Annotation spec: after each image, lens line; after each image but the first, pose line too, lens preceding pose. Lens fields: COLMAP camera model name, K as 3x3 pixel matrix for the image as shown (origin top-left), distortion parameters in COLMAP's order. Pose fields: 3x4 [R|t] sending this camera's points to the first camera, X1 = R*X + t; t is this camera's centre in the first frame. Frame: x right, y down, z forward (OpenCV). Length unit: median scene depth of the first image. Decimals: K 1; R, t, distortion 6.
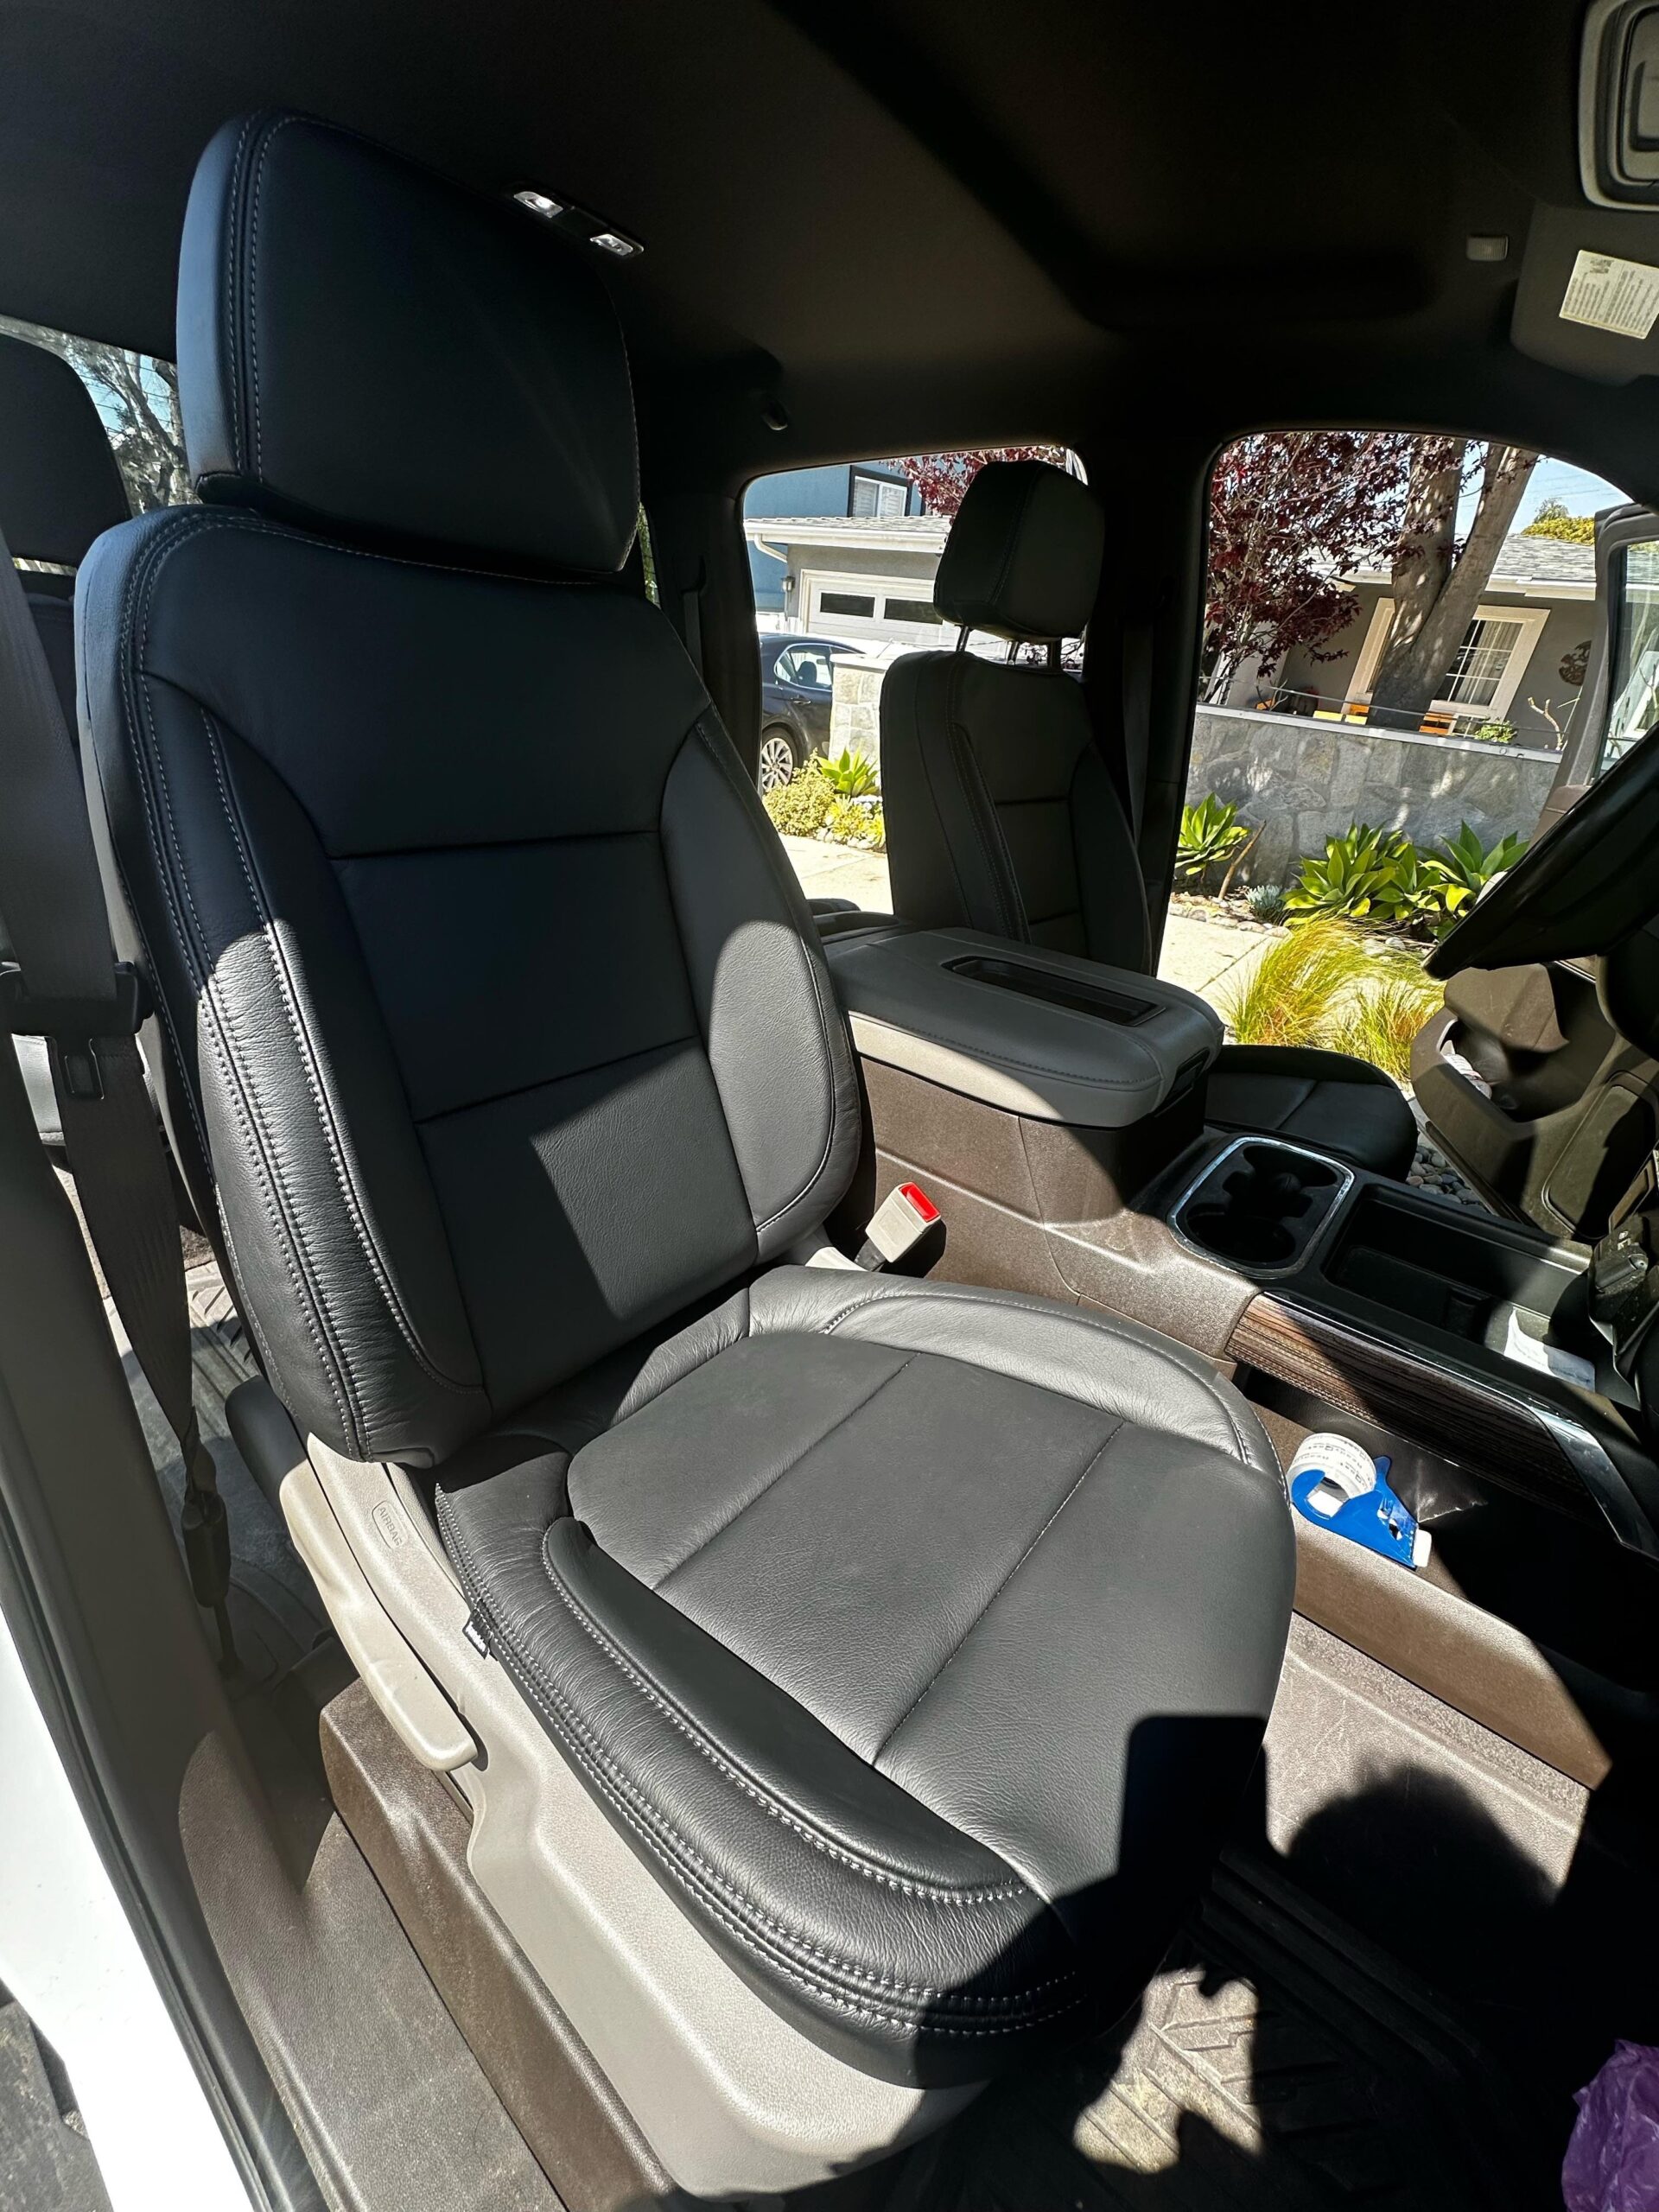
lens RADIAL K [[886.0, 0, 829.5], [0, 886.0, 1106.0], [0, 0, 1]] dist [-0.002499, 0.000535]
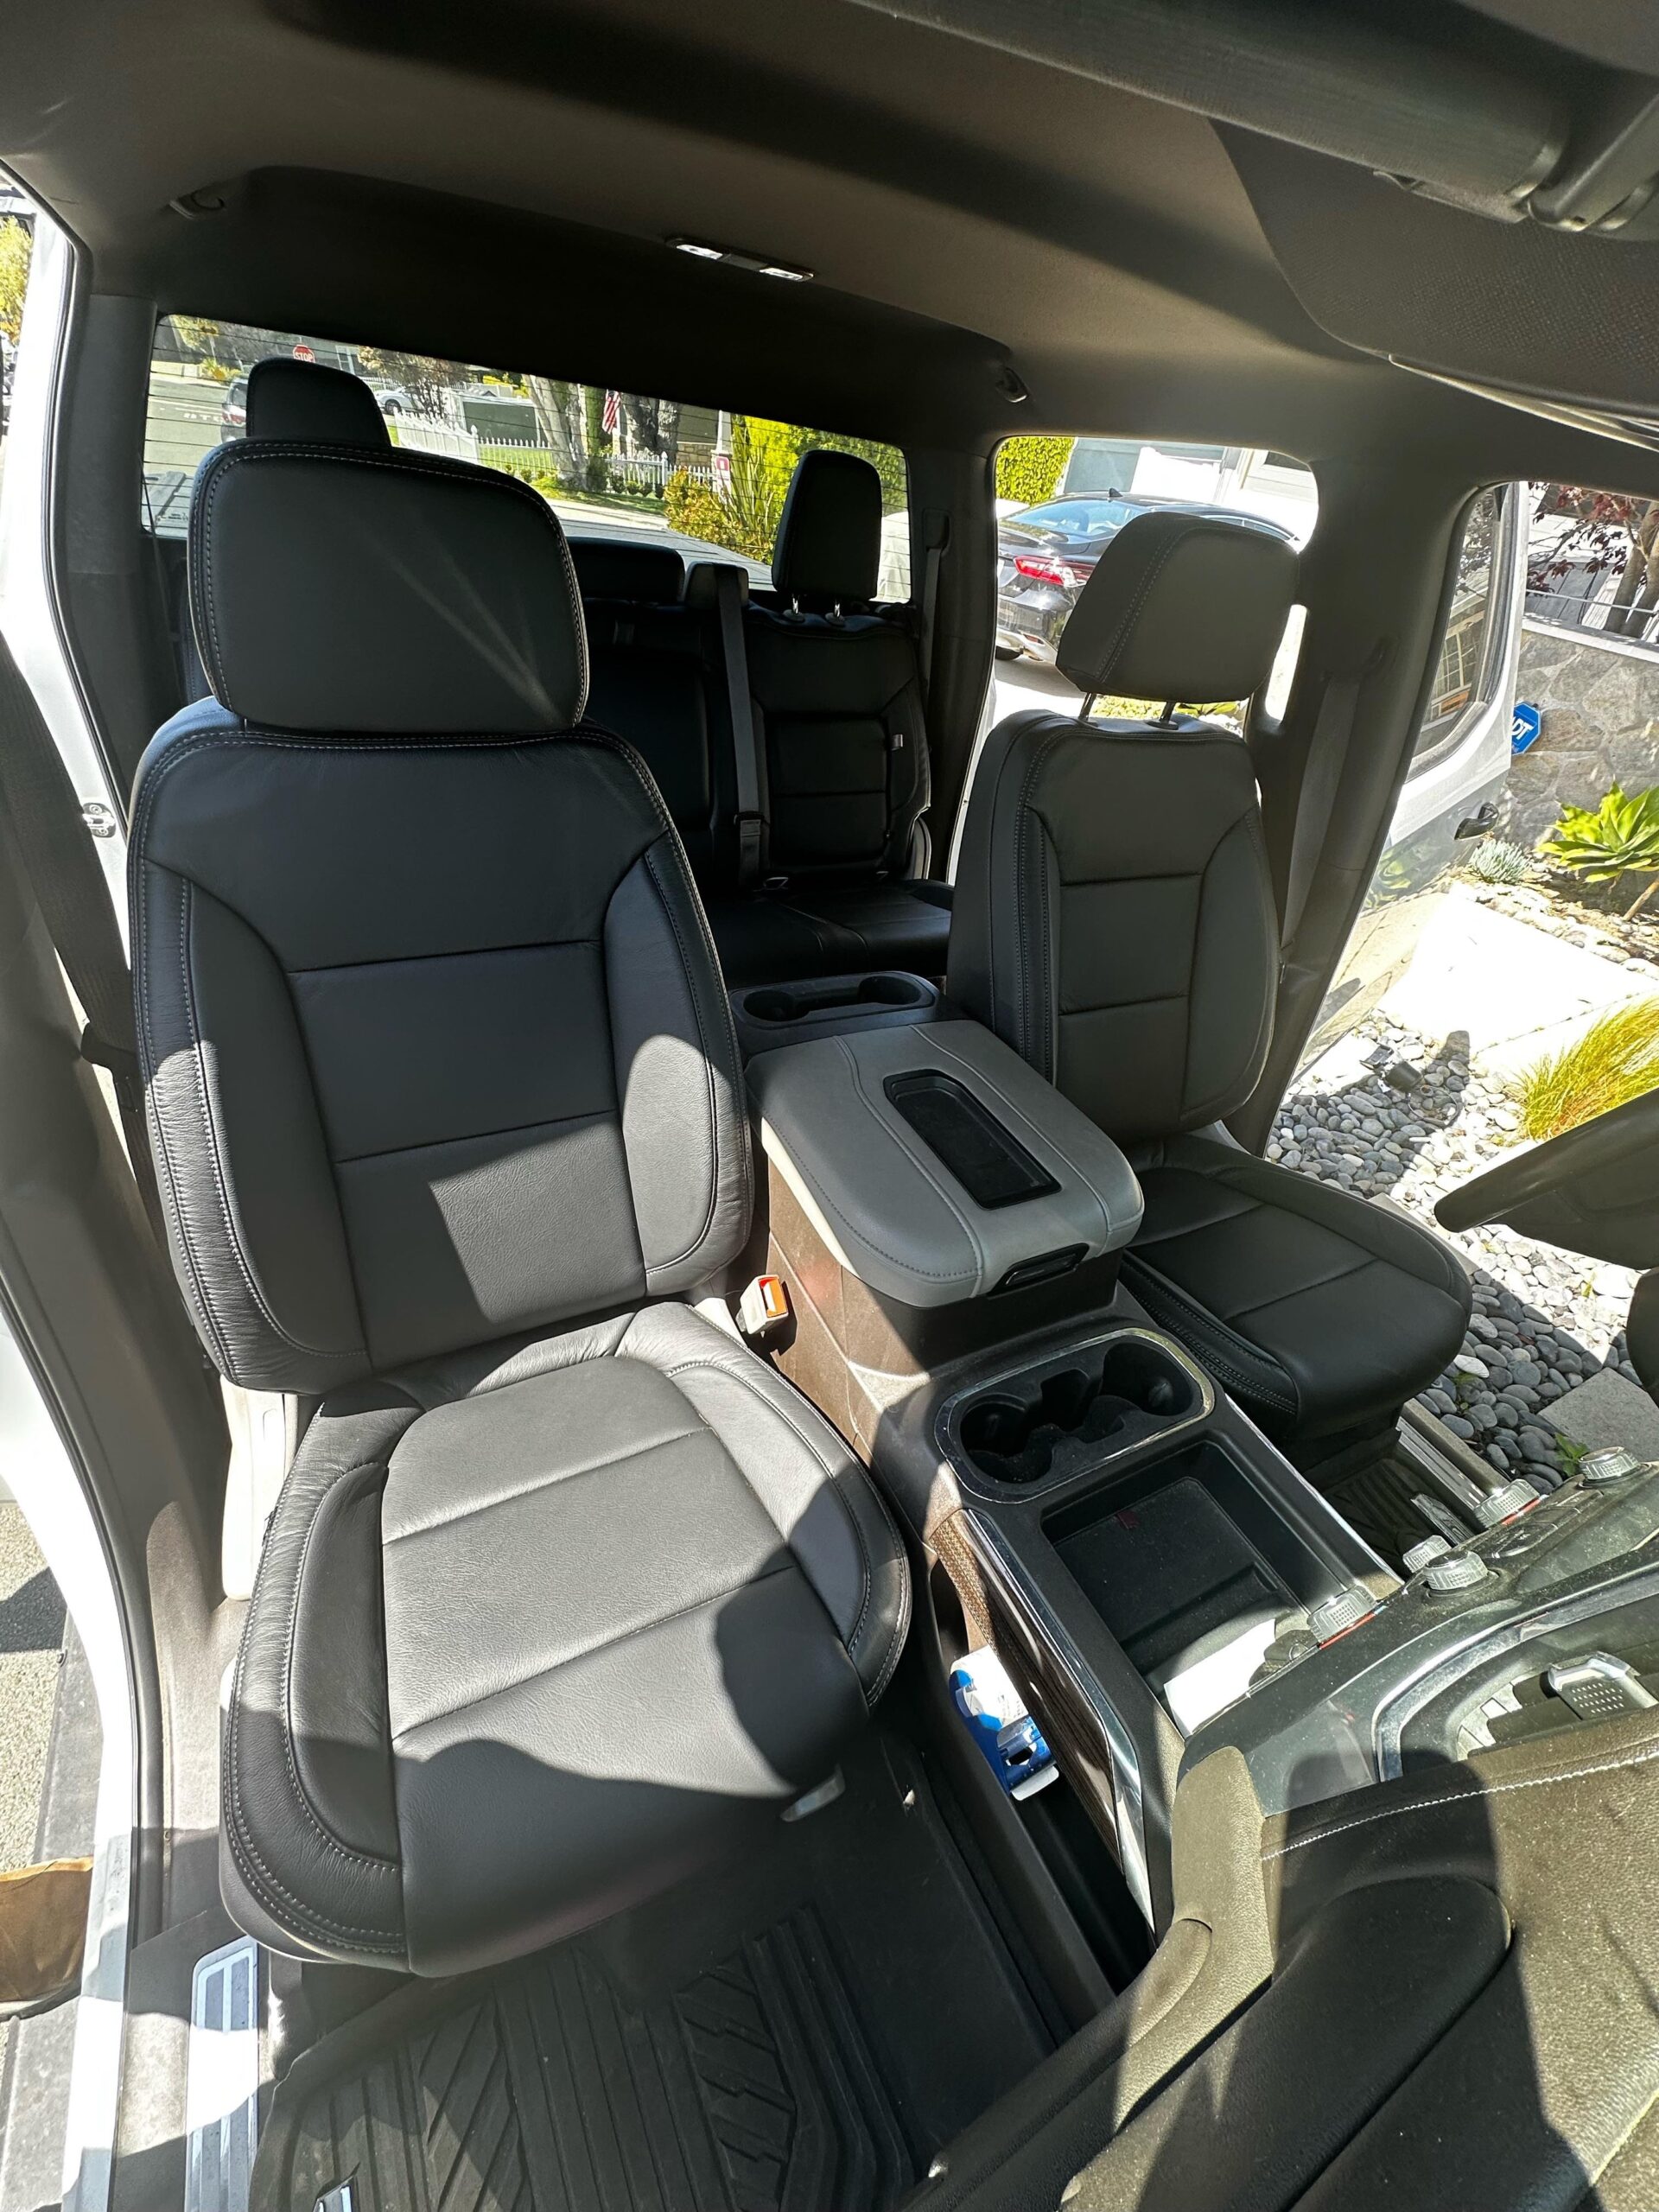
lens RADIAL K [[886.0, 0, 829.5], [0, 886.0, 1106.0], [0, 0, 1]] dist [-0.002499, 0.000535]
pose [[0.914970, 0.268992, -0.300787, 0.305988], [-0.223106, 0.958337, 0.178365, -0.237297], [0.336234, -0.096091, 0.936863, -0.004961]]
